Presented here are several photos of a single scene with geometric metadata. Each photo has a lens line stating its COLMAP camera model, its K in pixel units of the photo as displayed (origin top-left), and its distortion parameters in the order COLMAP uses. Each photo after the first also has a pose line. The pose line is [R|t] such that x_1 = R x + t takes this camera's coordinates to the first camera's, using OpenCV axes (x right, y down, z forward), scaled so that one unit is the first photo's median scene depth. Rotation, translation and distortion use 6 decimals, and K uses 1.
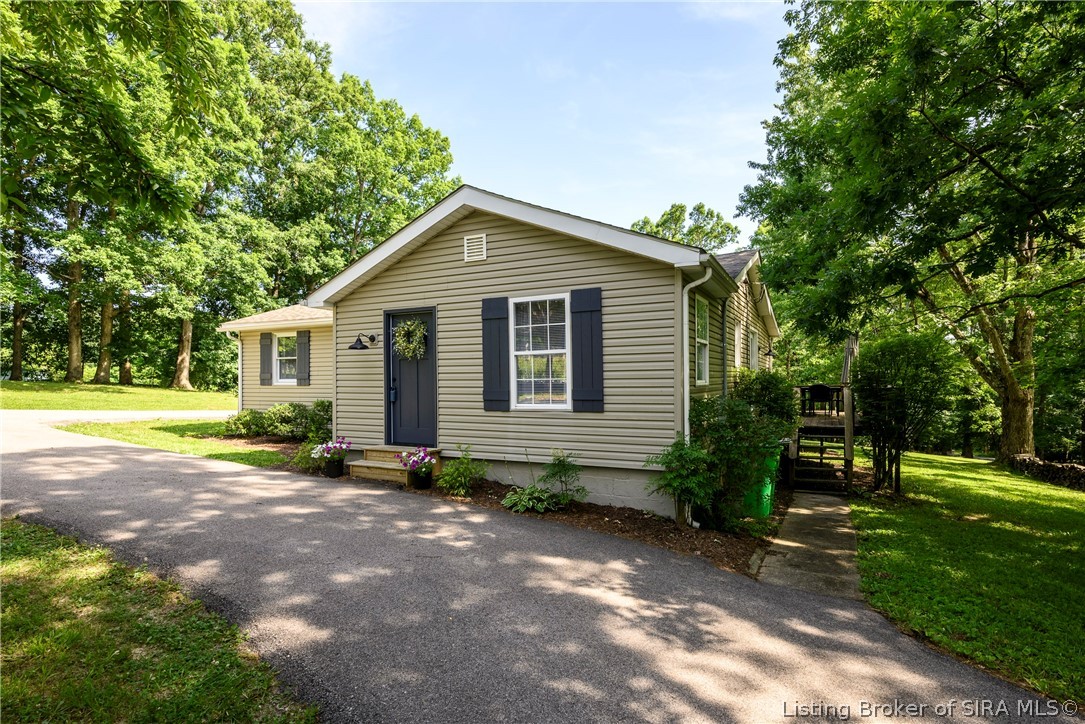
lens RADIAL K [[546.7, 0, 541.5], [0, 546.7, 367.6], [0, 0, 1]] dist [-0.000715, -0.000153]
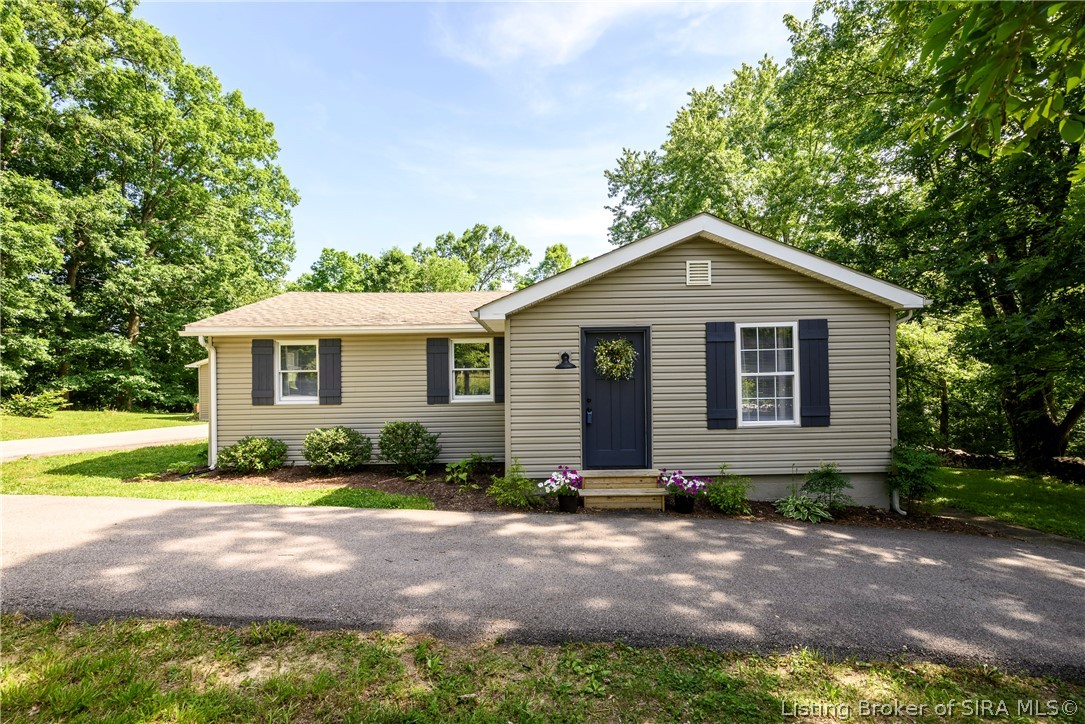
lens RADIAL K [[494.0, 0, 542.5], [0, 494.0, 362.0], [0, 0, 1]] dist [-0.000168, 0.000149]
pose [[0.893693, 0.003564, 0.448665, -0.808188], [0.001005, 0.999950, -0.009946, -0.040302], [-0.448678, 0.009340, 0.893645, 0.296835]]
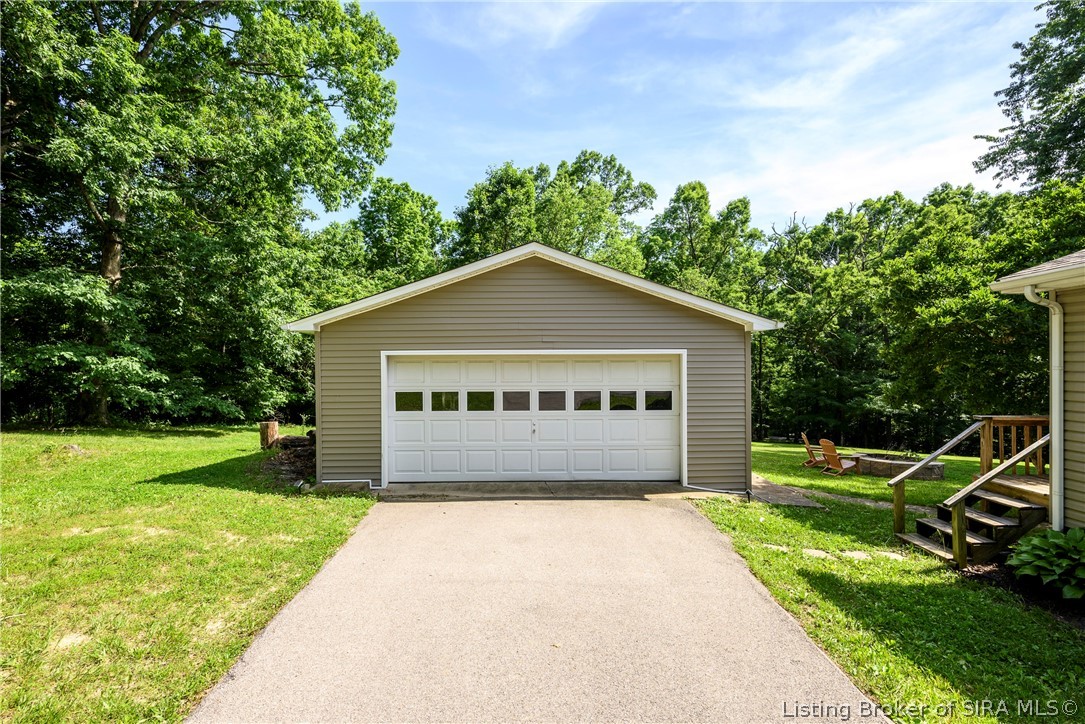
lens RADIAL K [[547.4, 0, 542.5], [0, 547.4, 362.0], [0, 0, 1]] dist [-0.001147, 0.000252]
pose [[0.896112, 0.004778, 0.443803, -1.428052], [-0.010135, 0.999902, 0.009699, 0.008717], [-0.443713, -0.013189, 0.896072, 2.721369]]
